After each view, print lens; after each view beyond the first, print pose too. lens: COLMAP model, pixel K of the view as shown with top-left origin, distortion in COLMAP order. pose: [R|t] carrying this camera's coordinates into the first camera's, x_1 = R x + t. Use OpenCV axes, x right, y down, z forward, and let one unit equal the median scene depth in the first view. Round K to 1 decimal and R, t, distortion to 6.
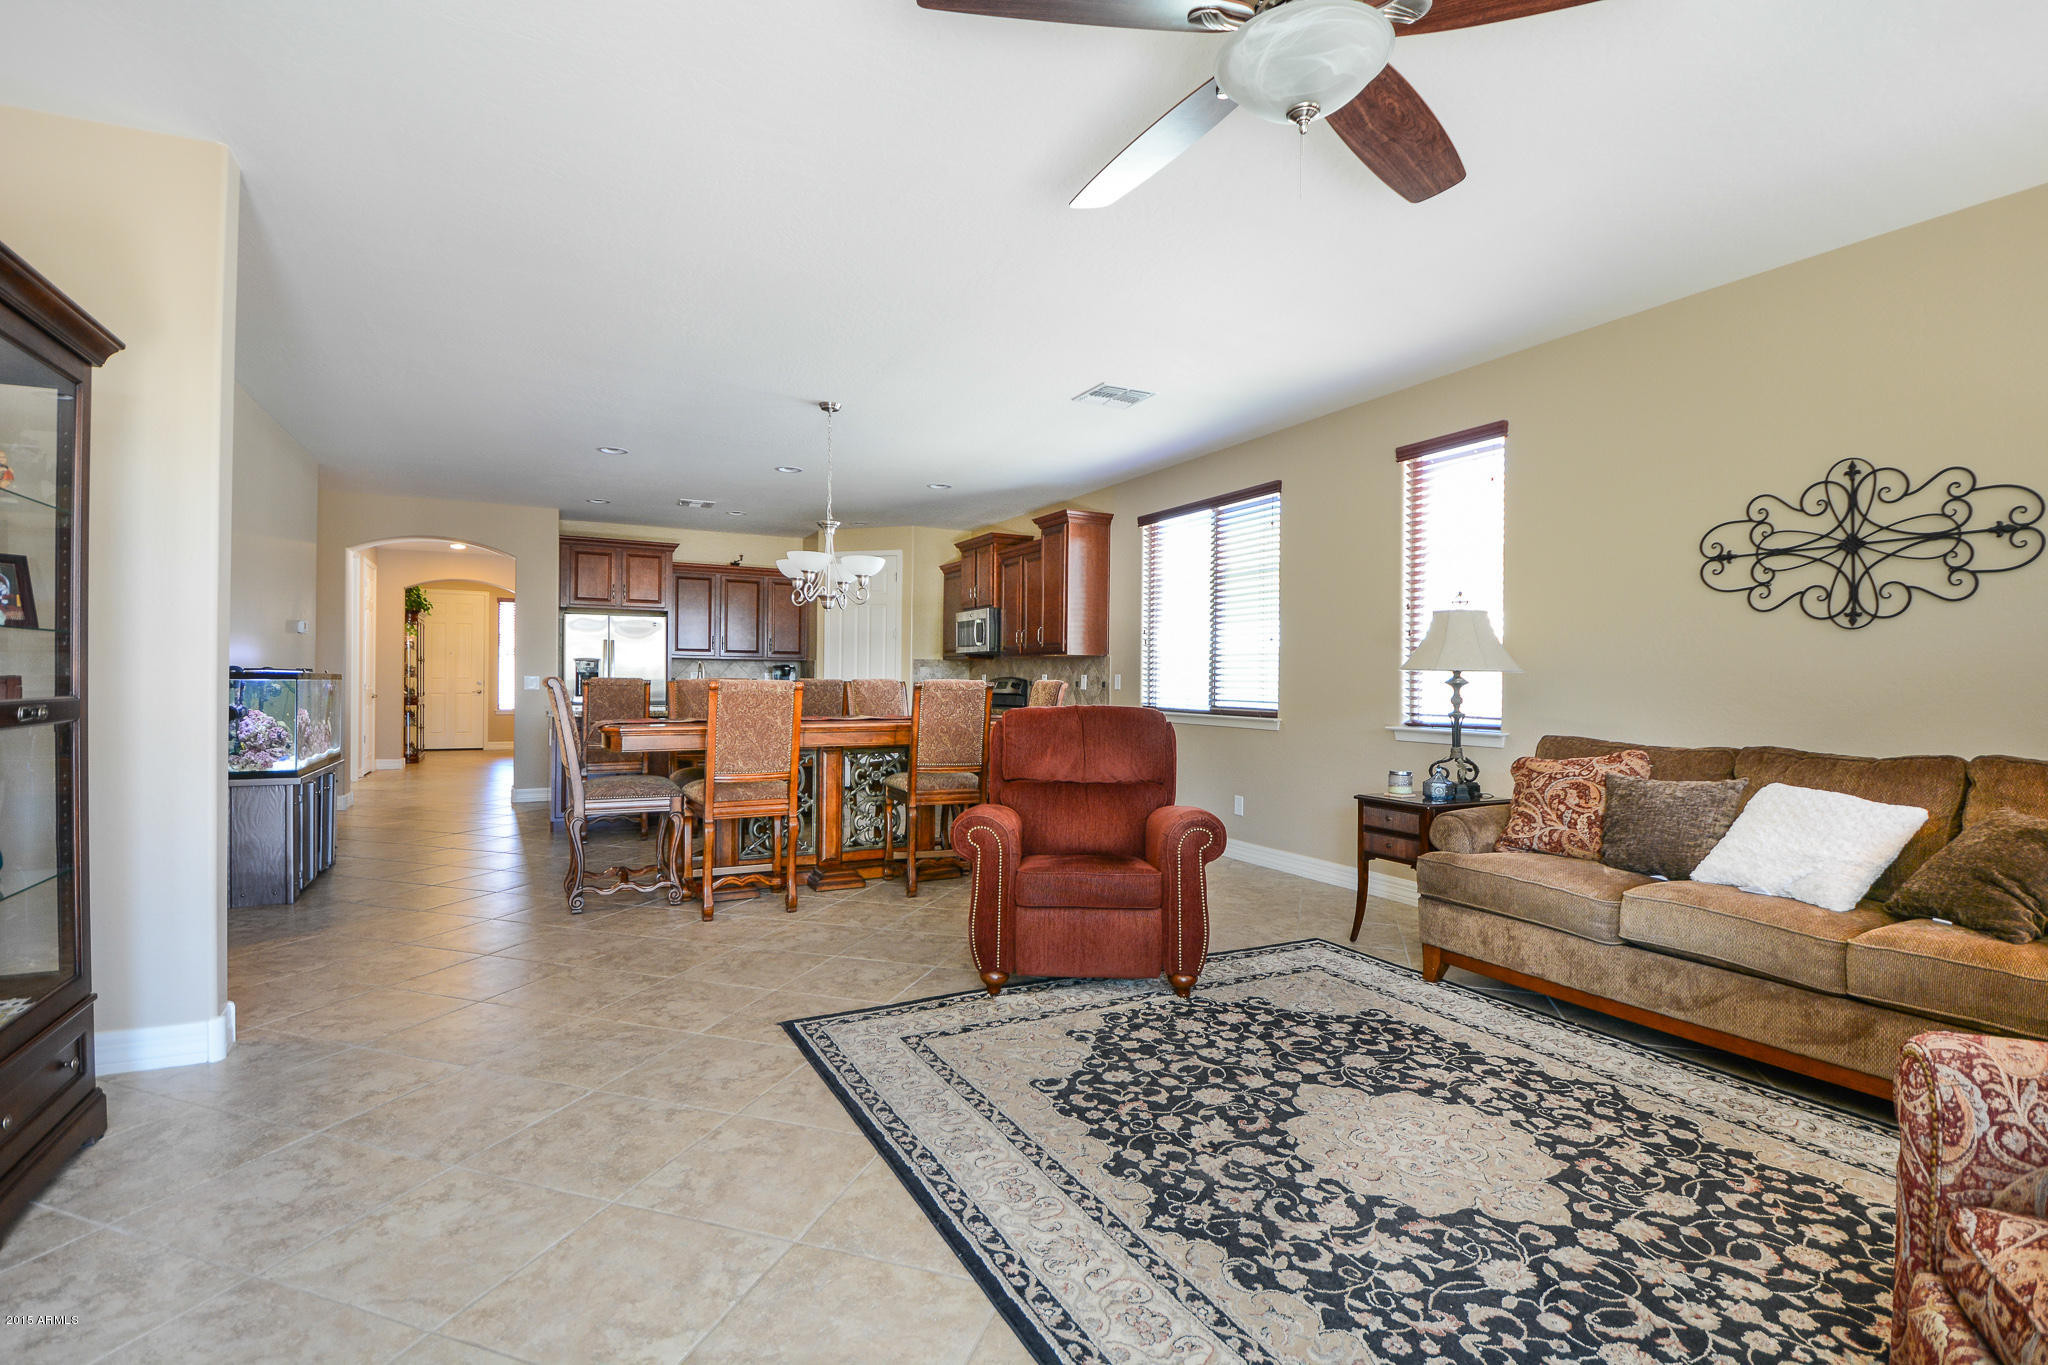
lens RADIAL K [[928.9, 0, 1024.0], [0, 928.9, 682.5], [0, 0, 1]] dist [0.000102, -0.000174]
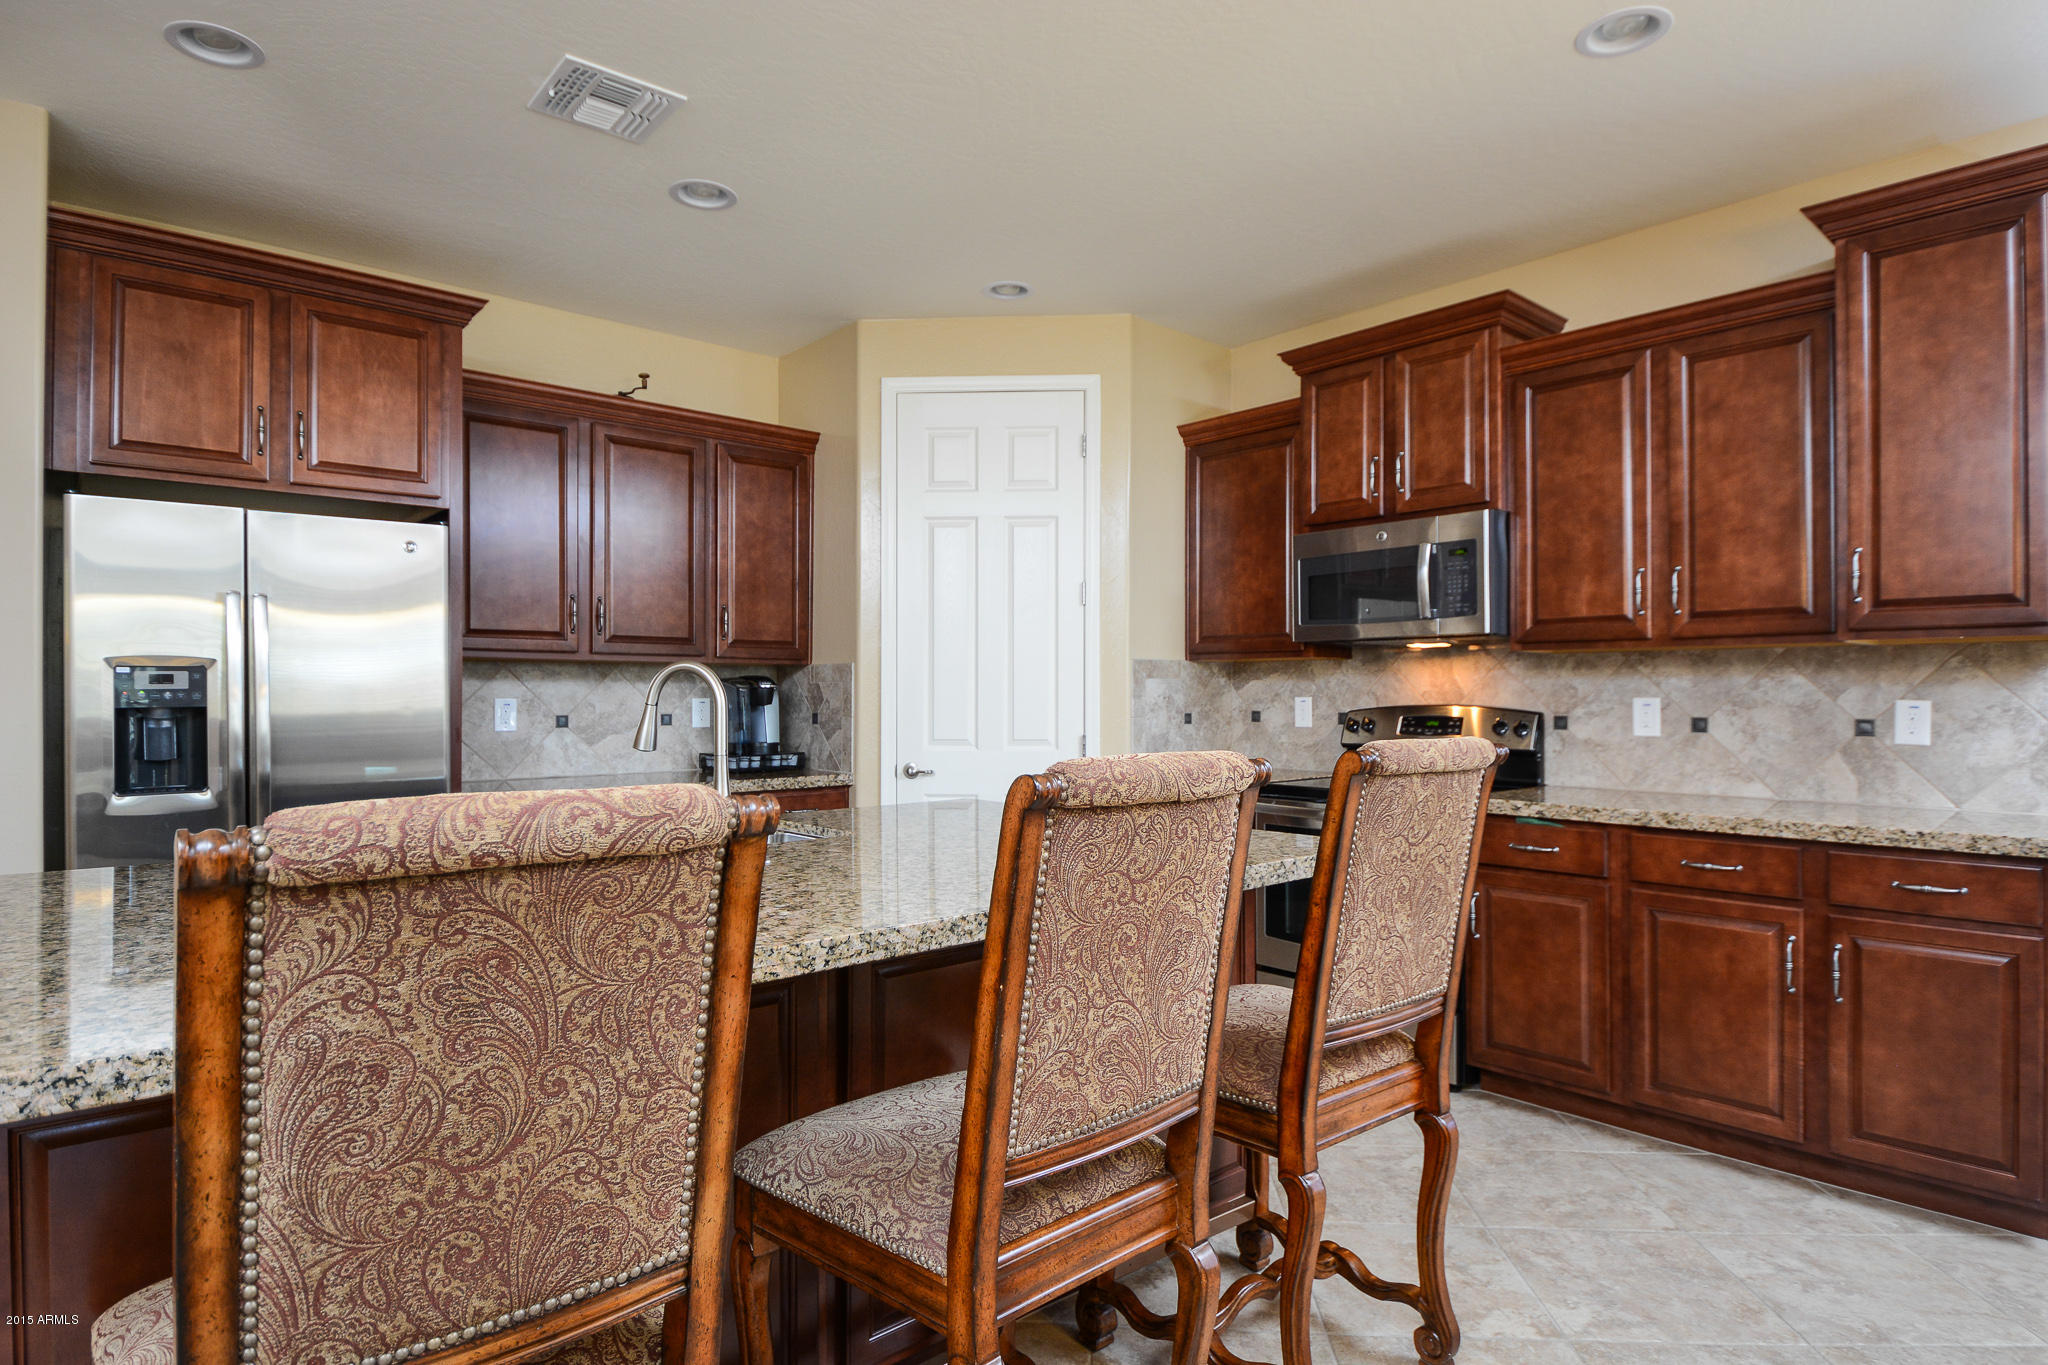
lens RADIAL K [[1094.8, 0, 1032.3], [0, 1094.8, 689.7], [0, 0, 1]] dist [0.016607, -0.027776]
pose [[0.972981, -0.007681, 0.230759, -0.278992], [0.007218, 0.999970, 0.002854, -0.014943], [-0.230774, -0.001112, 0.973007, 0.593791]]
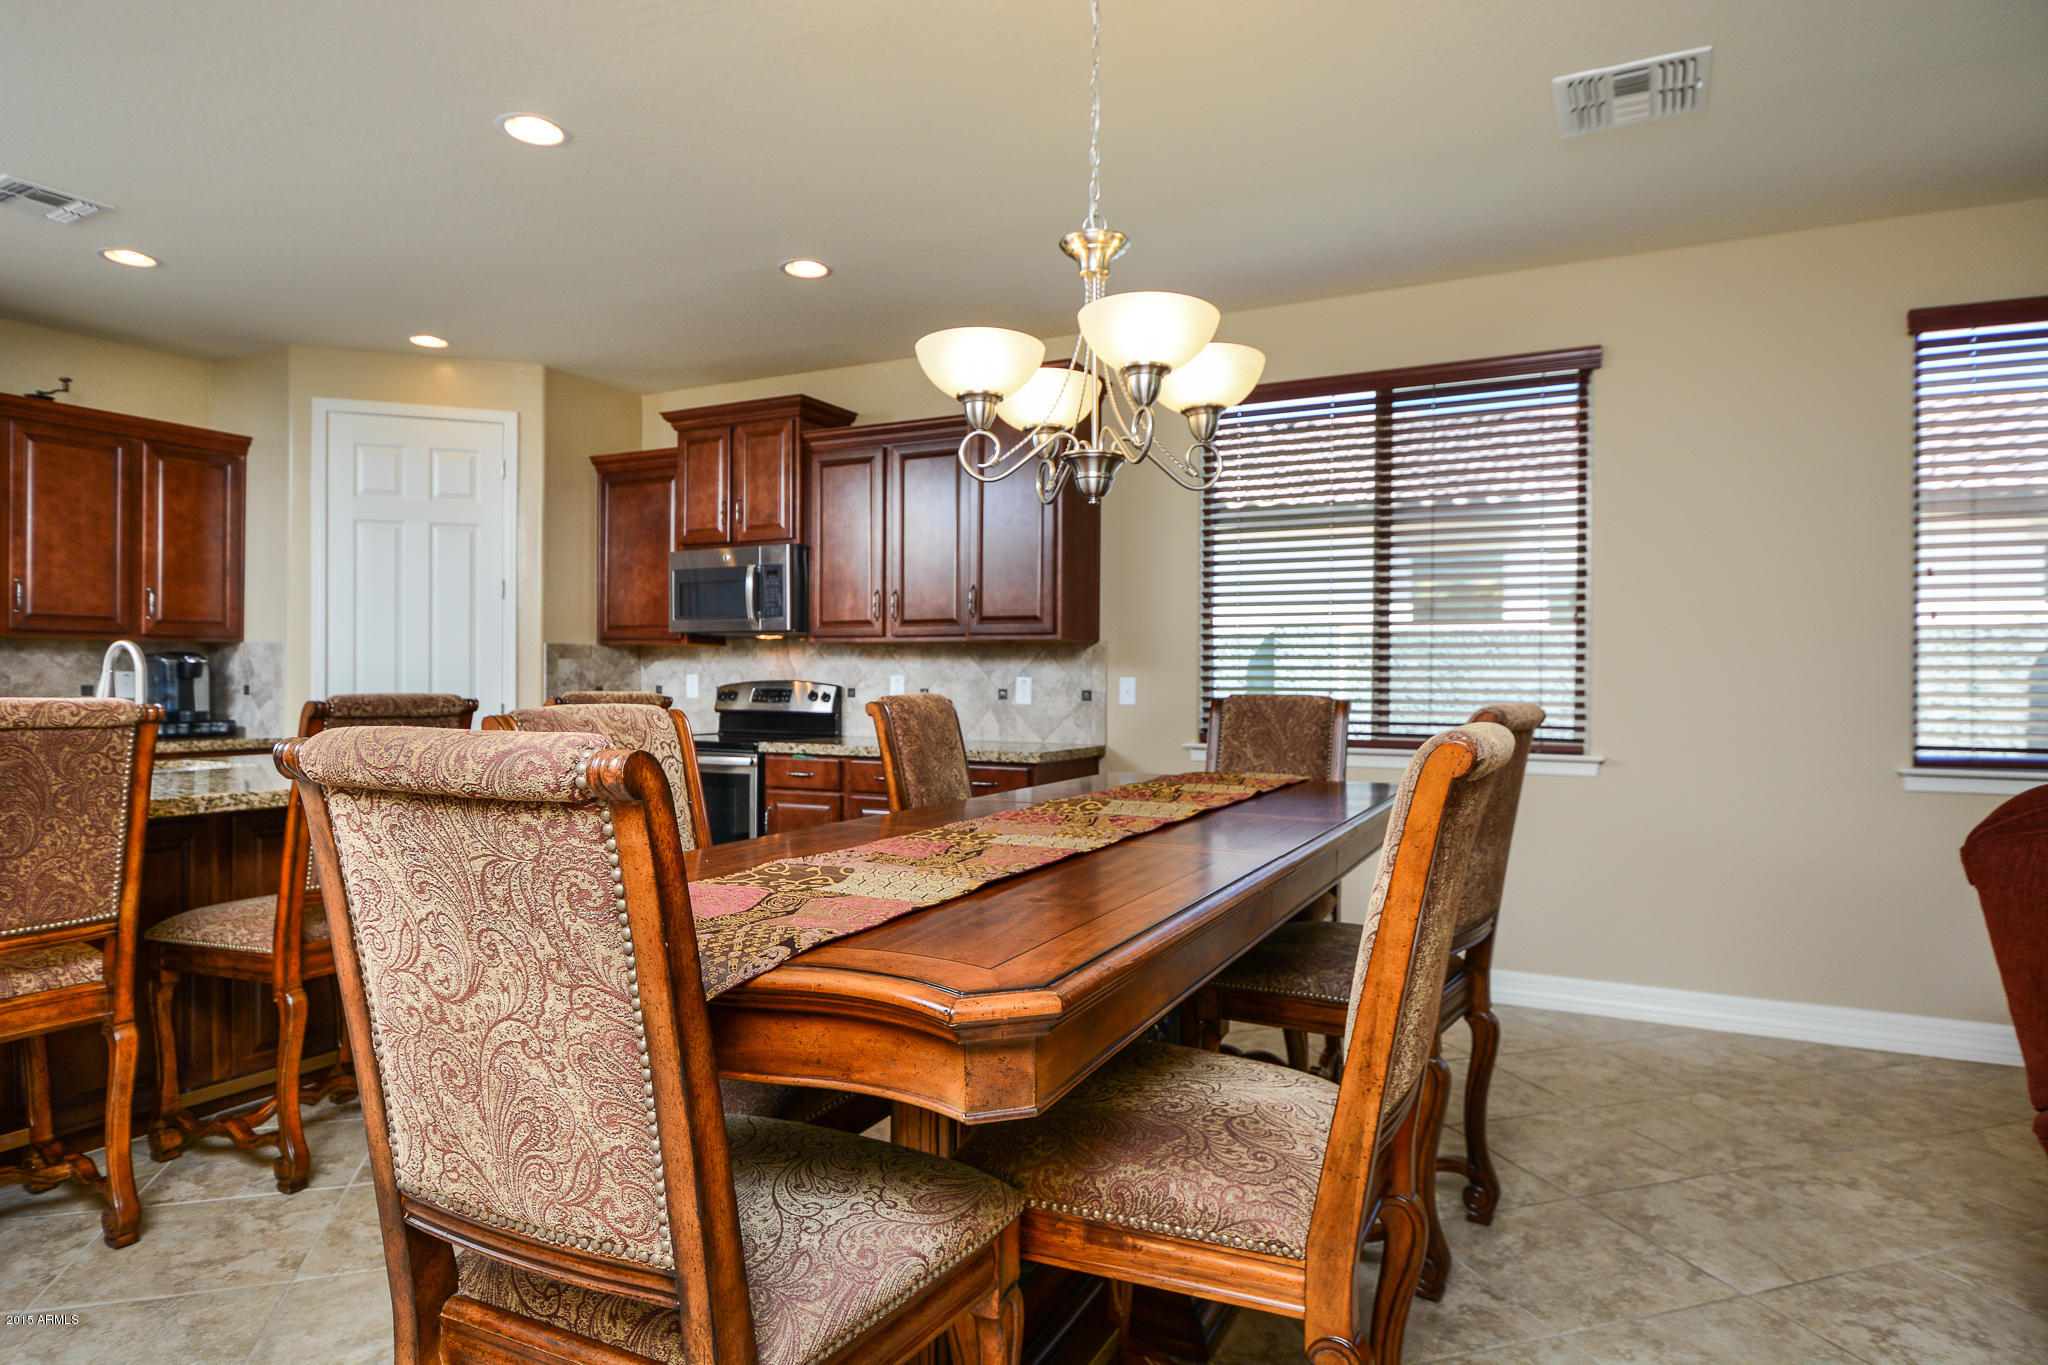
lens RADIAL K [[1141.0, 0, 1034.1], [0, 1141.0, 688.0], [0, 0, 1]] dist [0.019802, -0.028313]
pose [[0.818848, -0.006982, 0.573969, -0.265977], [-0.002523, 0.999873, 0.015762, -0.012514], [-0.574005, -0.014355, 0.818726, 0.384131]]
